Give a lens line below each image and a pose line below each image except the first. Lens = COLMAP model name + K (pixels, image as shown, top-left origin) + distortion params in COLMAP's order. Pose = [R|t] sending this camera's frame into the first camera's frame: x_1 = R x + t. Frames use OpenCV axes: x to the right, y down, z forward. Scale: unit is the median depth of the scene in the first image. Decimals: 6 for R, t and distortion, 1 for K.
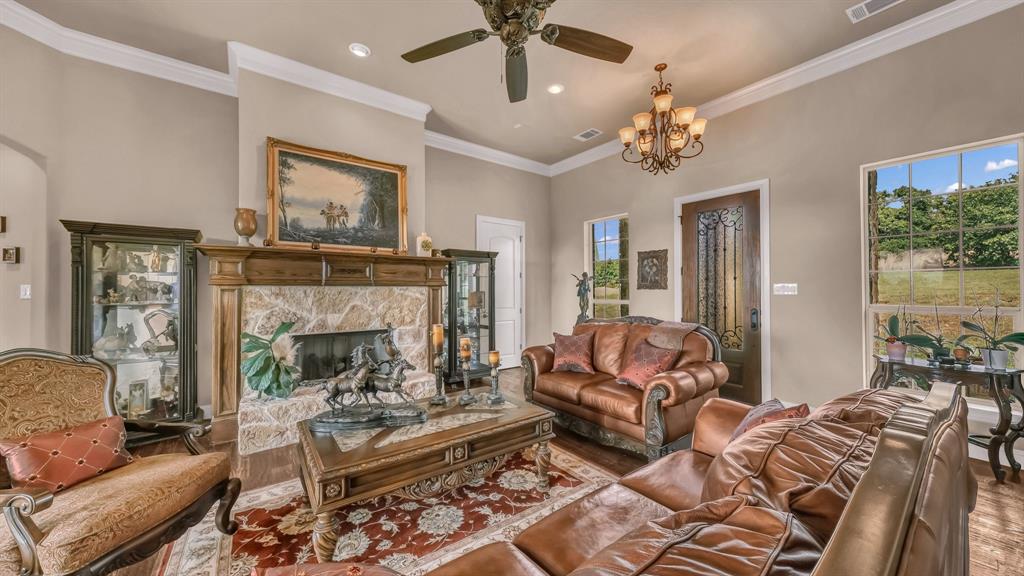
lens RADIAL K [[364.7, 0, 516.7], [0, 364.7, 289.4], [0, 0, 1]] dist [-0.022069, -0.000025]
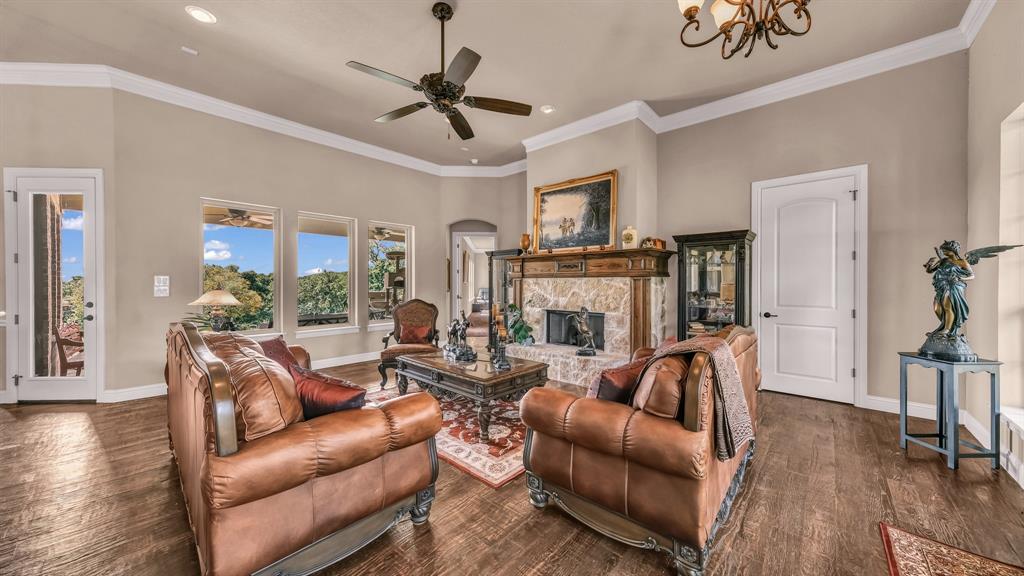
lens RADIAL K [[348.2, 0, 512.5], [0, 348.2, 283.6], [0, 0, 1]] dist [0.001906, 0.001059]
pose [[0.177157, 0.005851, -0.984165, 0.707334], [-0.001547, 0.999983, 0.005667, 0.006079], [0.984181, 0.000518, 0.177163, 0.503479]]
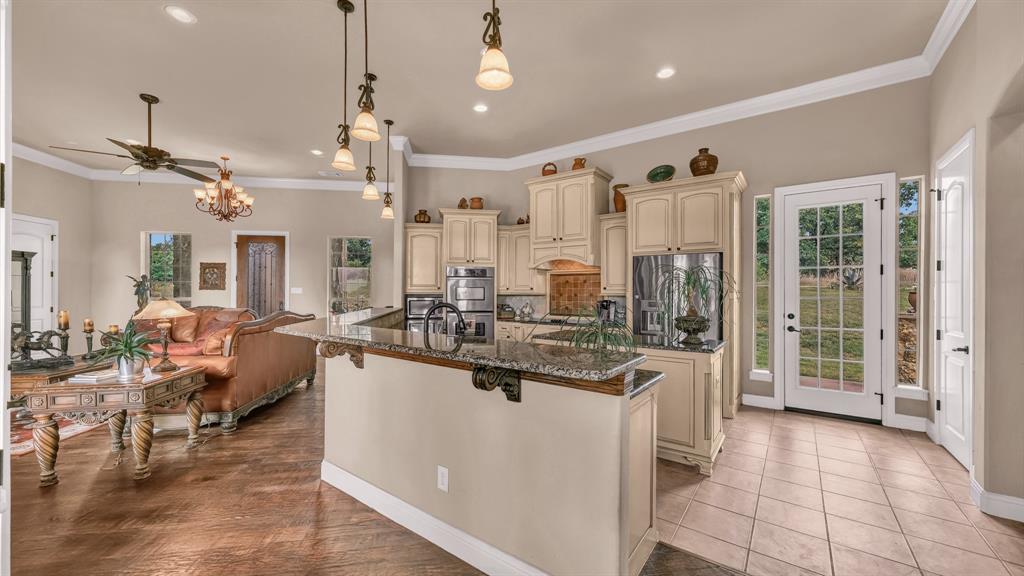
lens RADIAL K [[379.2, 0, 511.3], [0, 379.2, 290.2], [0, 0, 1]] dist [0.000561, 0.000989]
pose [[0.483212, 0.009161, 0.875456, -0.444341], [-0.008452, 0.999947, -0.005799, 0.000138], [-0.875463, -0.004597, 0.483264, -0.910808]]
